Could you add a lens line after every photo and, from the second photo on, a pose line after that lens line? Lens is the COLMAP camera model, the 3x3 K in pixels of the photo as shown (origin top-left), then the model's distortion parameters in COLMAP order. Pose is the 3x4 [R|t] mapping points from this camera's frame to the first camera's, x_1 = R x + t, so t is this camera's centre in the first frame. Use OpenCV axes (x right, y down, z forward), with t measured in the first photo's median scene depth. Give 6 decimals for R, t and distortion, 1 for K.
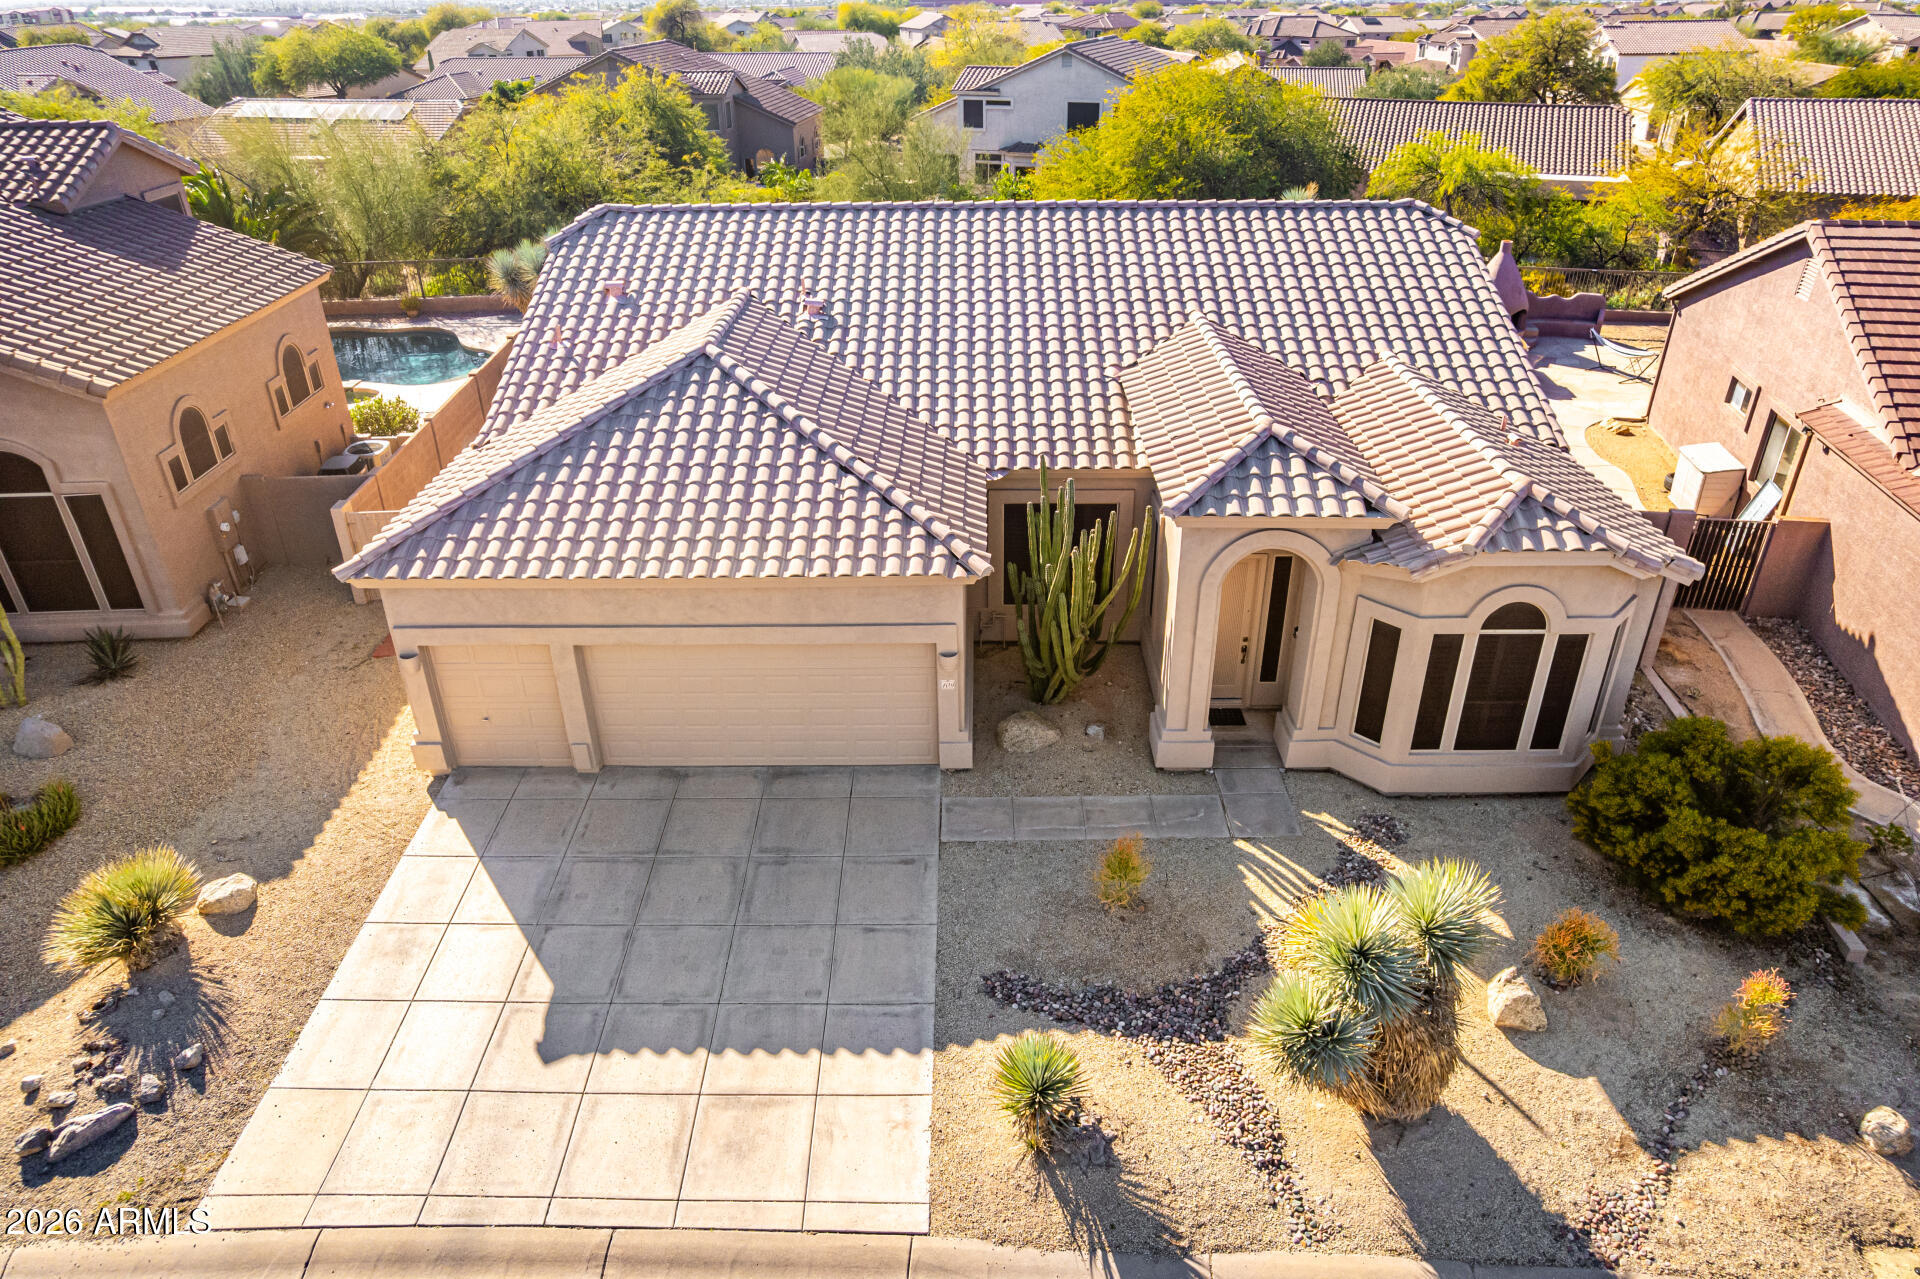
lens RADIAL K [[1229.4, 0, 964.0], [0, 1229.4, 645.1], [0, 0, 1]] dist [-0.079200, 0.071377]
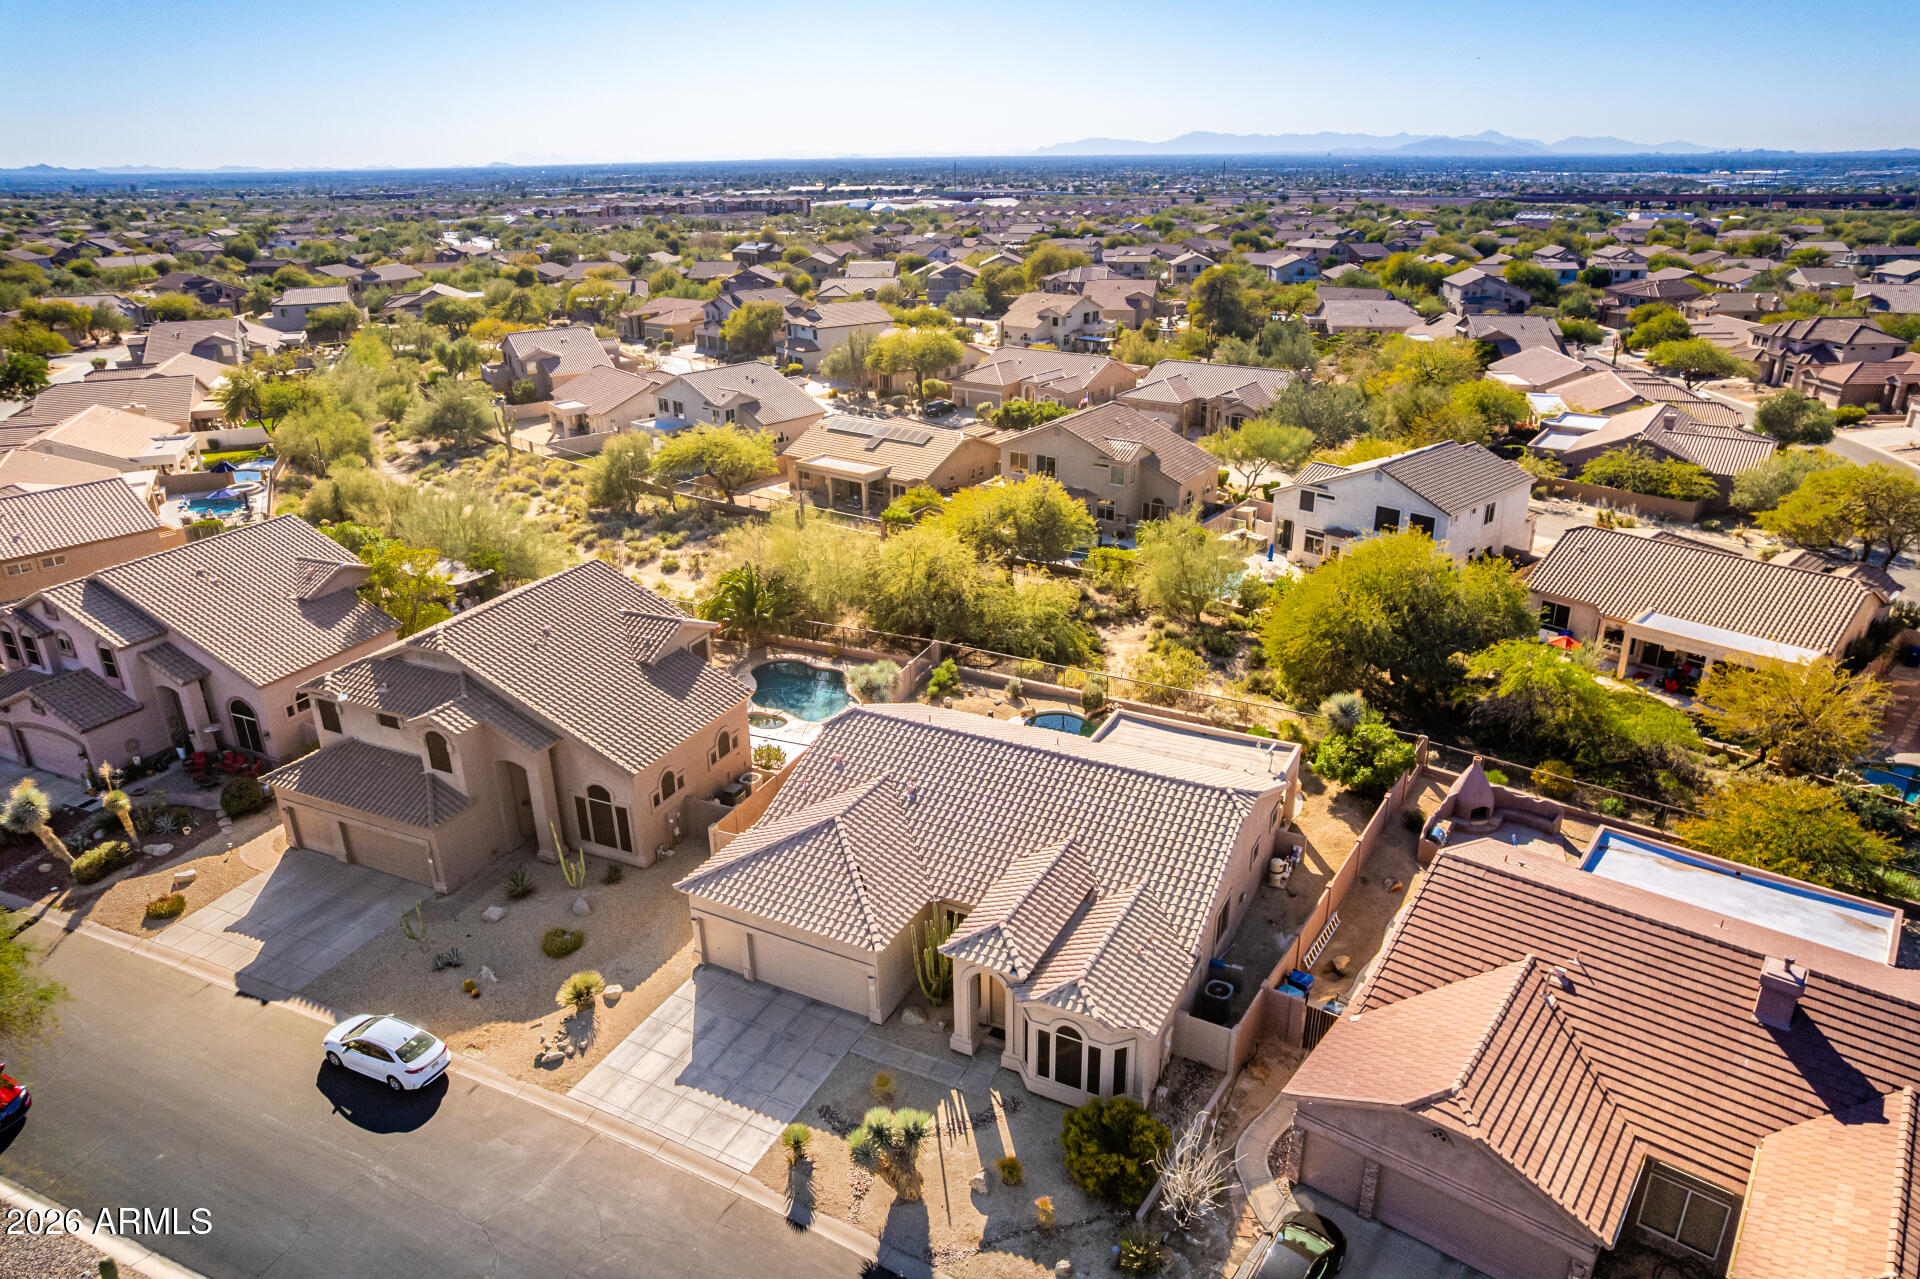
lens RADIAL K [[1227.8, 0, 963.8], [0, 1227.8, 641.3], [0, 0, 1]] dist [-0.074184, 0.064391]
pose [[0.891967, 0.166871, -0.420177, 1.083196], [-0.216051, 0.973729, -0.071928, -0.519008], [0.397136, 0.154937, 0.904587, -1.261029]]
